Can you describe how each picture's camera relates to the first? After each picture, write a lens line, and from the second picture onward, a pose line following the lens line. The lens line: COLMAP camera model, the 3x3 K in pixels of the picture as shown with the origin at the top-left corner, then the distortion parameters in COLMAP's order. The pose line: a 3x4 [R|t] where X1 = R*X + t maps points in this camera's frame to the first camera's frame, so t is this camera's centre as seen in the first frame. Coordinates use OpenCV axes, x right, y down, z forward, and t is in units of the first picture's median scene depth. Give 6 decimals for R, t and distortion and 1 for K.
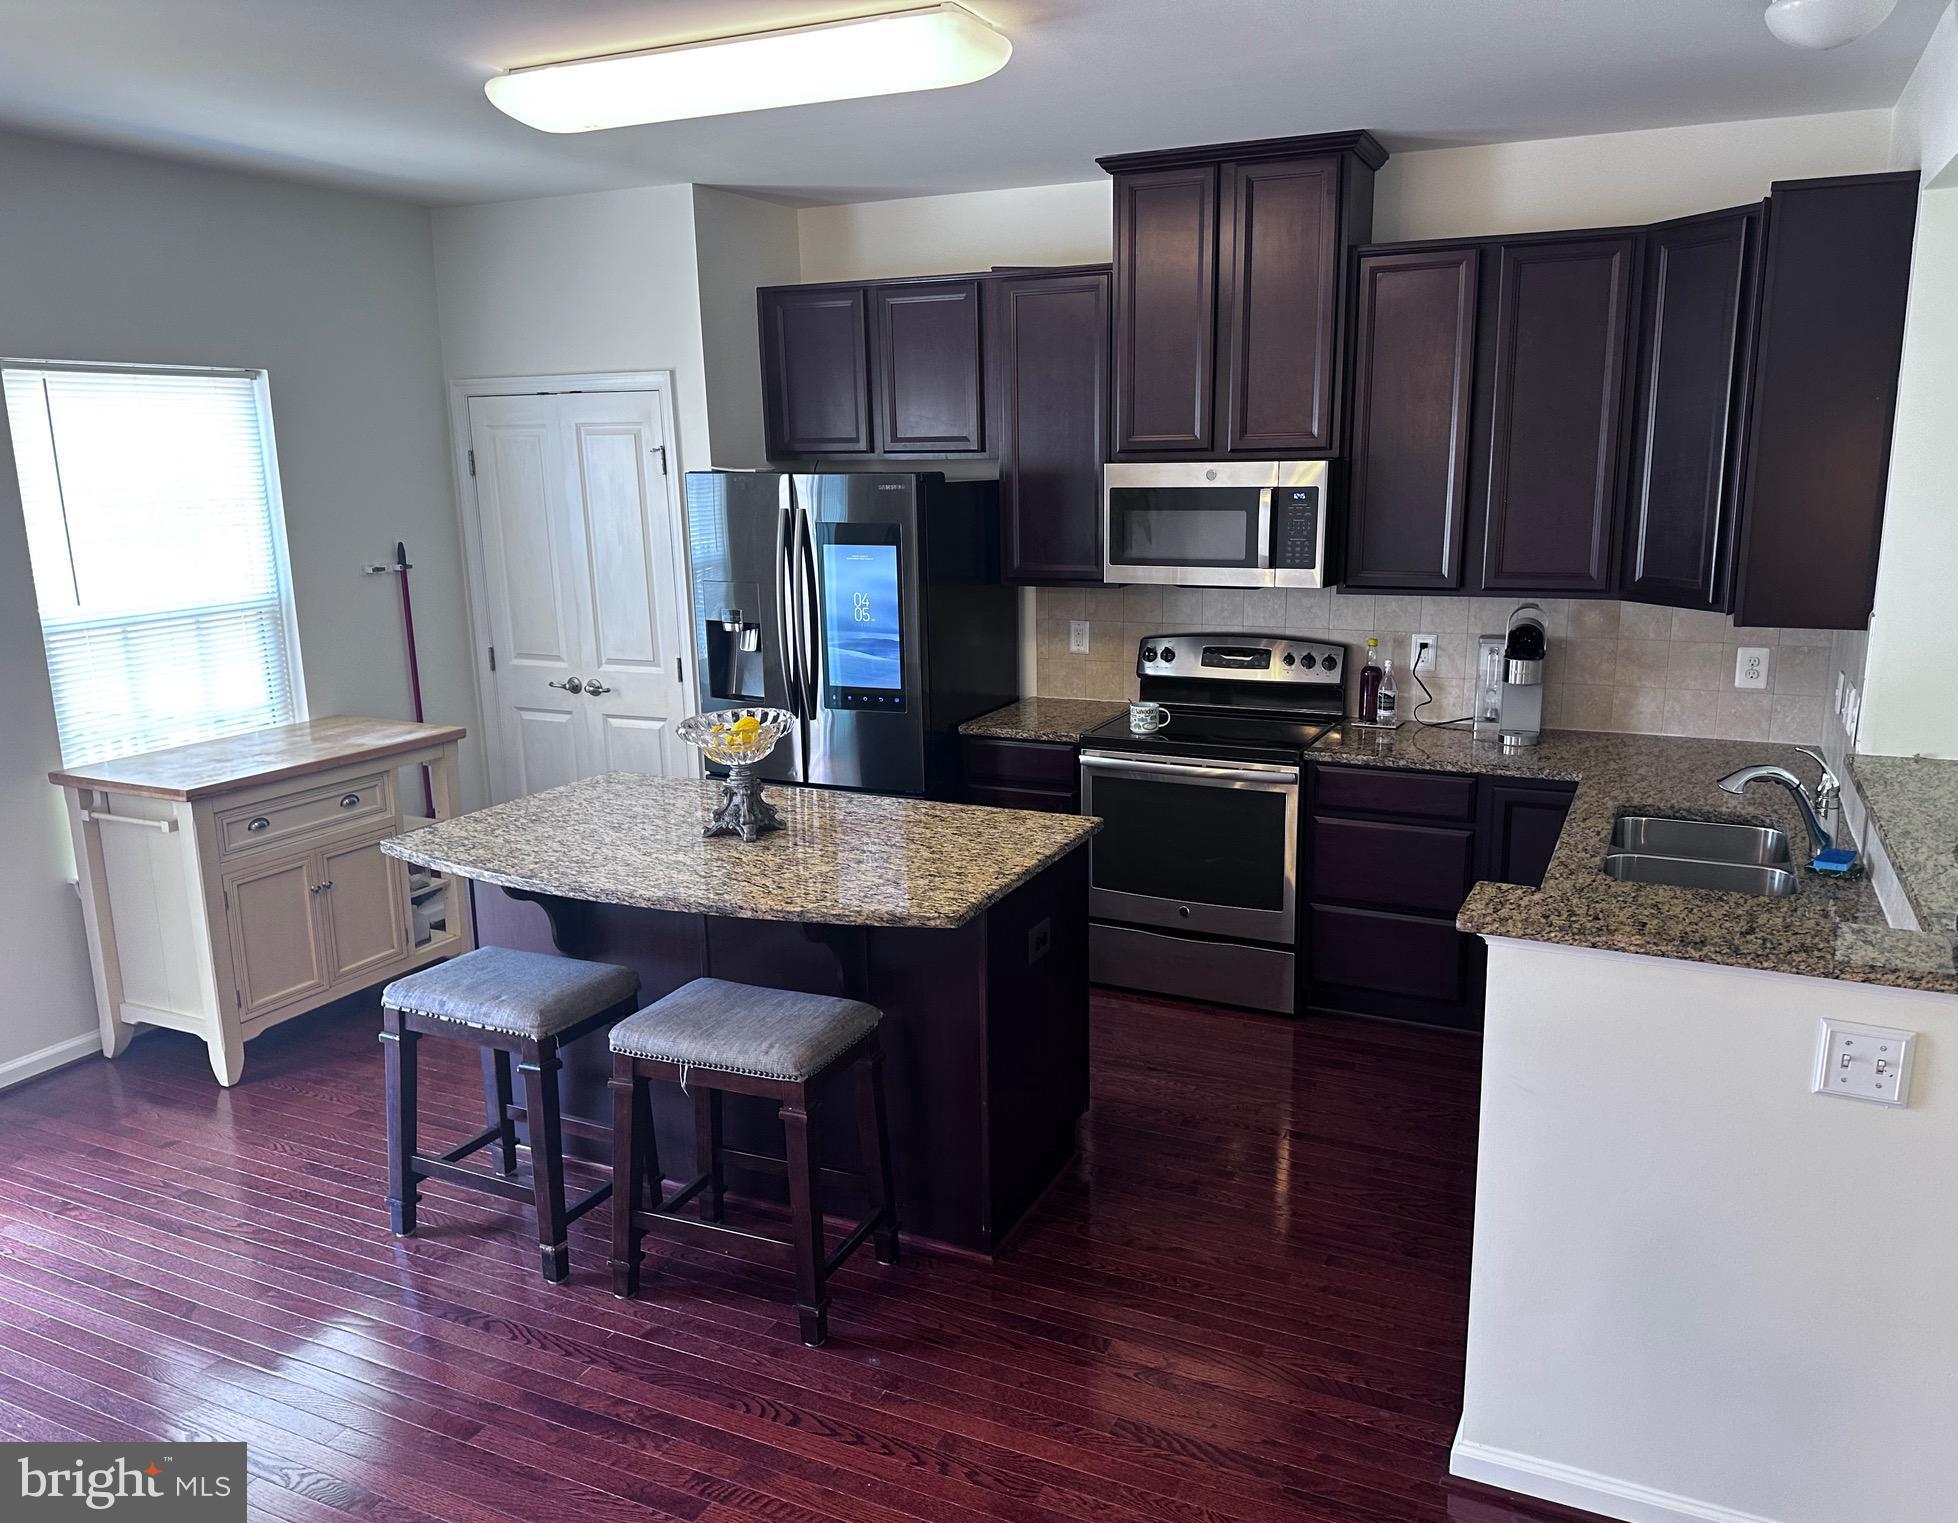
lens RADIAL K [[1433.5, 0, 1007.1], [0, 1433.5, 760.9], [0, 0, 1]] dist [0.151999, -0.269309]
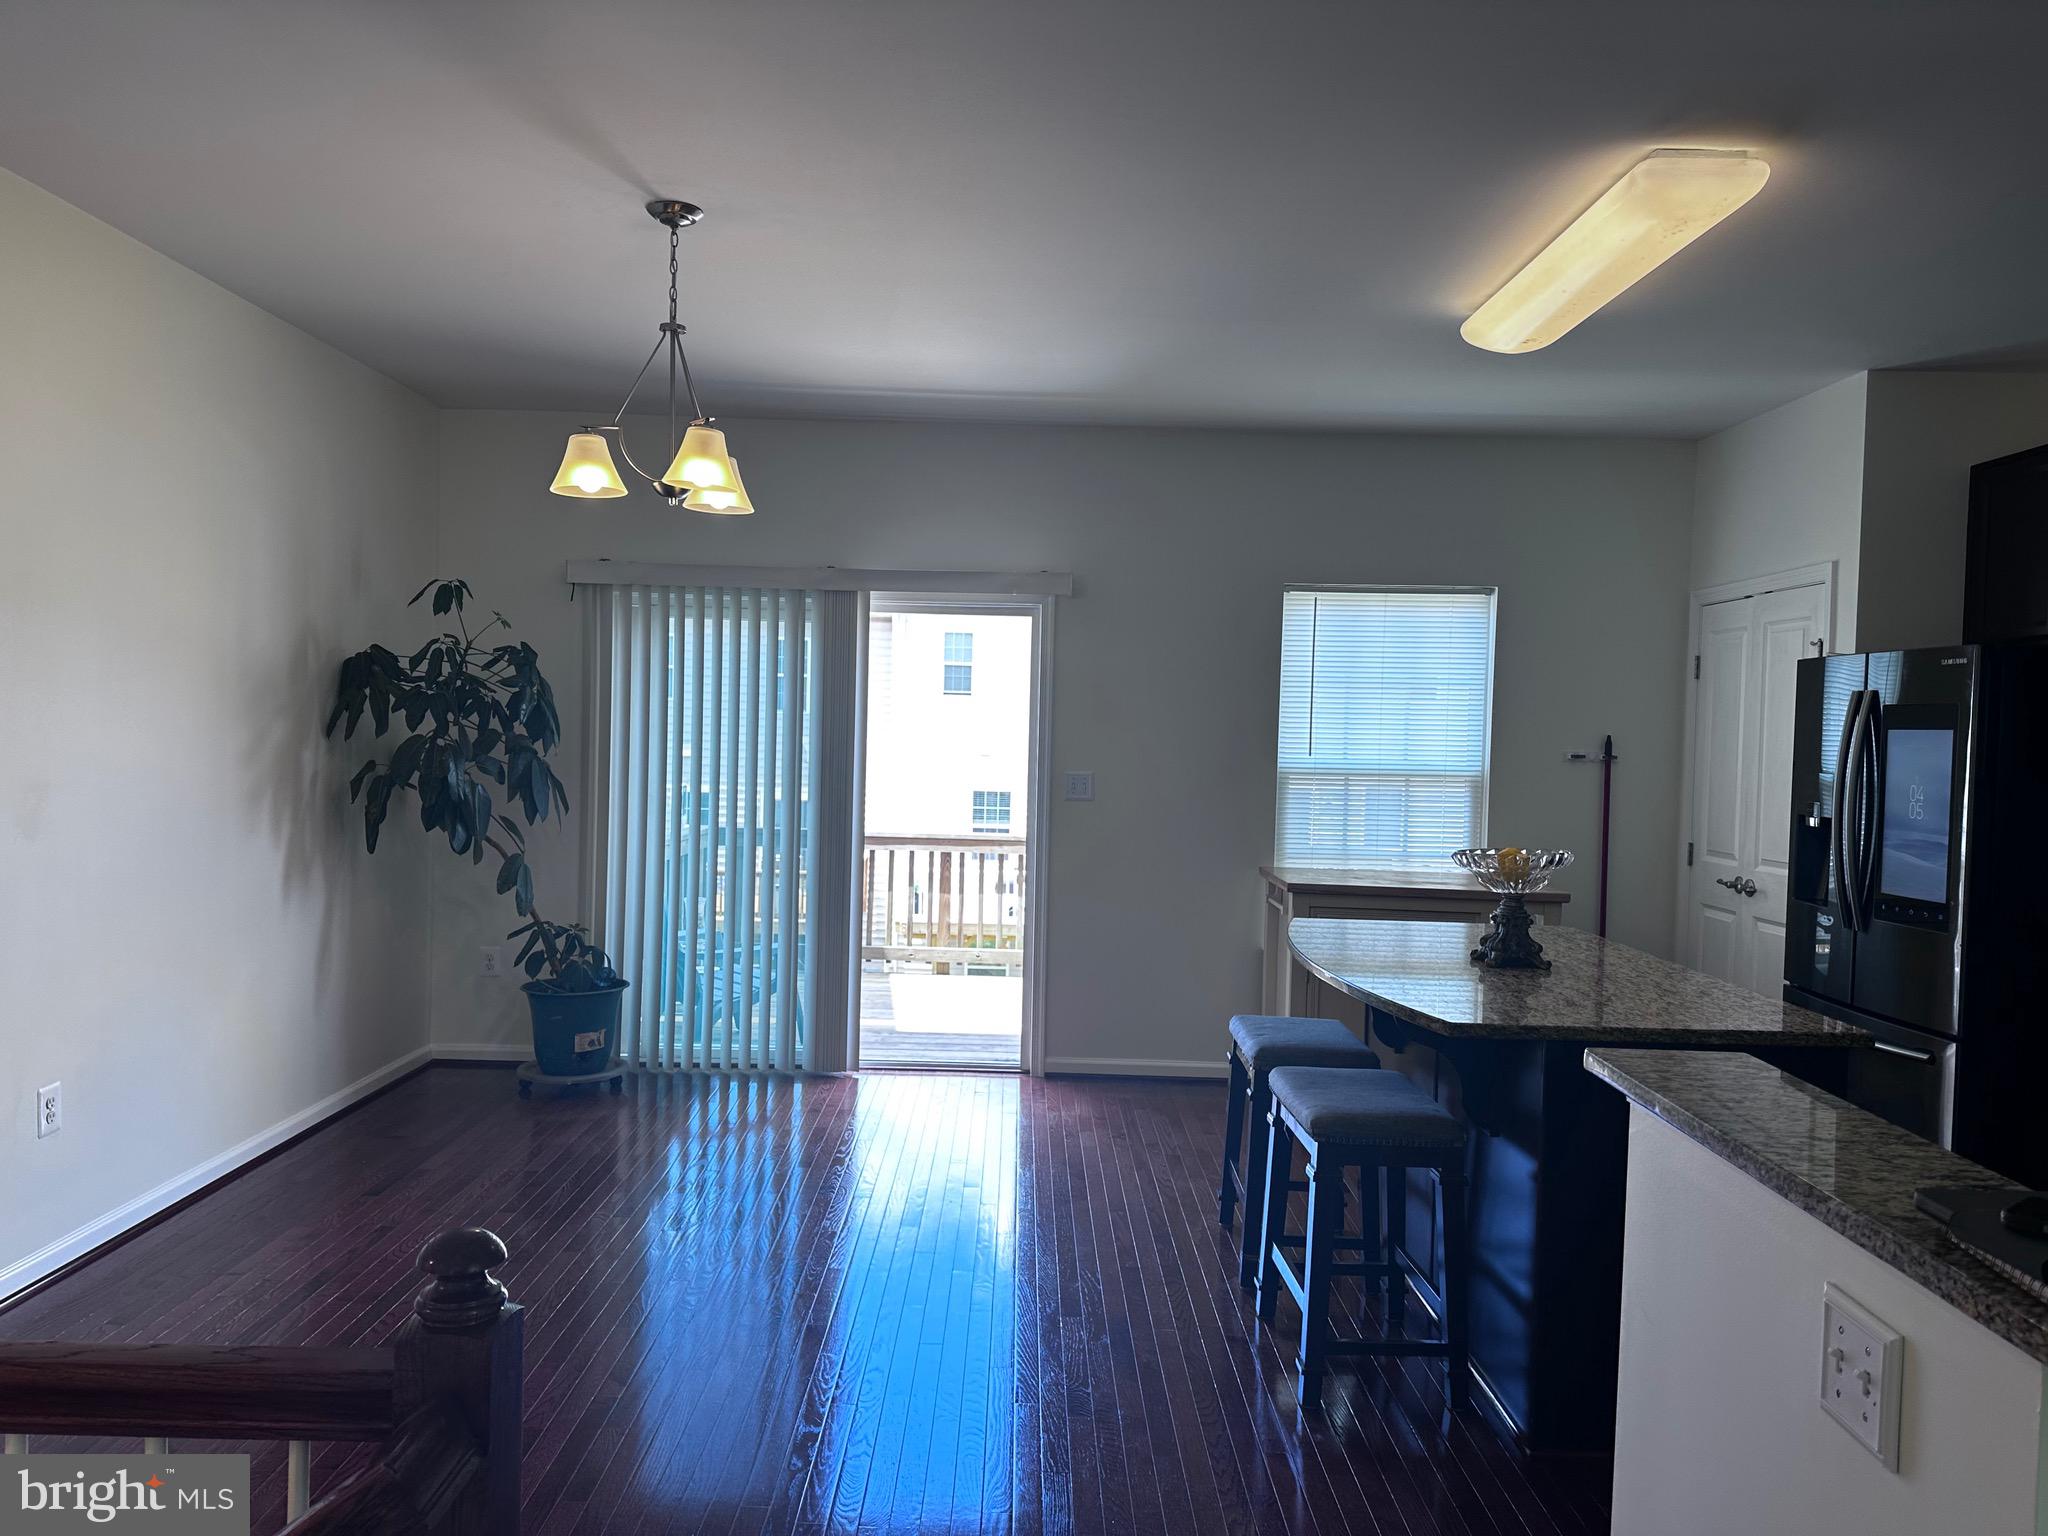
lens RADIAL K [[1439.6, 0, 1024.0], [0, 1439.6, 768.0], [0, 0, 1]] dist [0.125073, -0.000665]
pose [[0.411429, 0.047355, -0.910211, 0.492931], [-0.221372, 0.973938, -0.049393, 0.032978], [0.884150, 0.221817, 0.411190, 0.174298]]
